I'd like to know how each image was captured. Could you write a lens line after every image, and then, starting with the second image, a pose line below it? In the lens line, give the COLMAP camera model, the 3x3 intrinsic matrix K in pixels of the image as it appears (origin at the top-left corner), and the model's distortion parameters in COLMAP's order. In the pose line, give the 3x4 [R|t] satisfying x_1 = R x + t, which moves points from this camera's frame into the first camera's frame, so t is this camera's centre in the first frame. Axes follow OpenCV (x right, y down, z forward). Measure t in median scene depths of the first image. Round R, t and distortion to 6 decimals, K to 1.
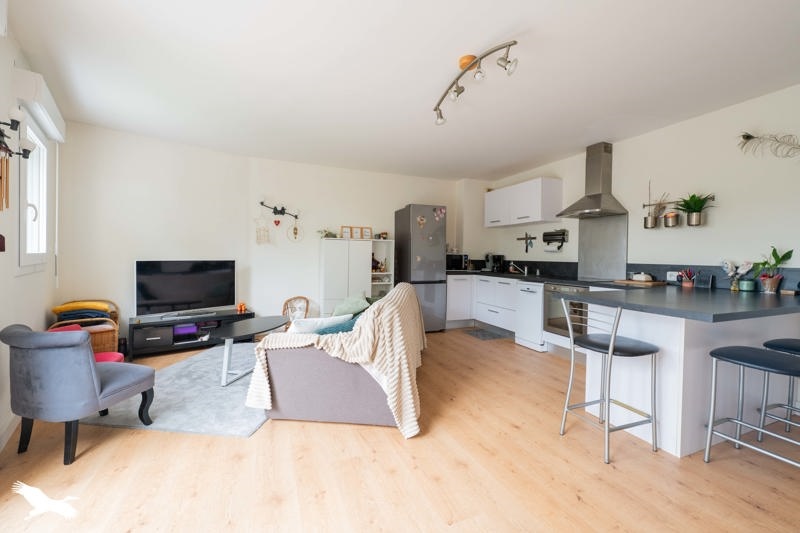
lens RADIAL K [[333.7, 0, 393.6], [0, 333.7, 259.5], [0, 0, 1]] dist [-0.007085, -0.000581]
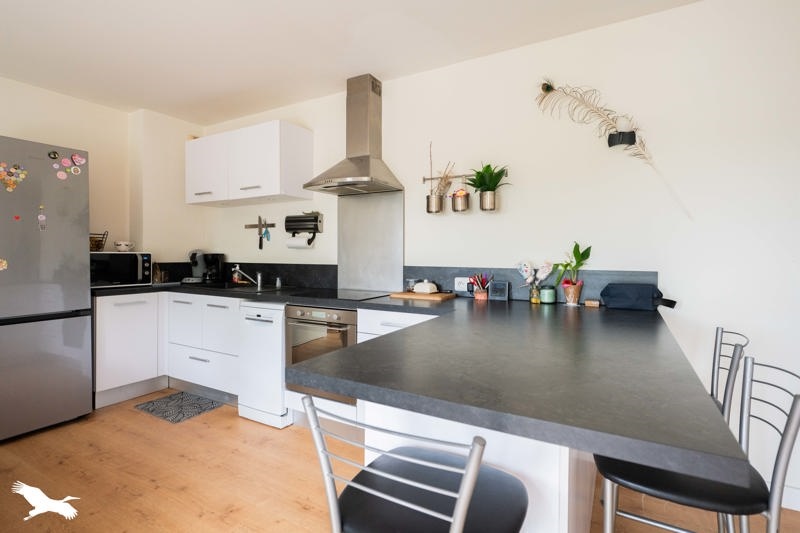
lens RADIAL K [[403.6, 0, 396.8], [0, 403.6, 267.4], [0, 0, 1]] dist [-0.015429, 0.000094]
pose [[0.791836, -0.031000, 0.609947, 0.192389], [0.013737, 0.999362, 0.032959, -0.011387], [-0.610580, -0.017719, 0.791757, 0.355456]]
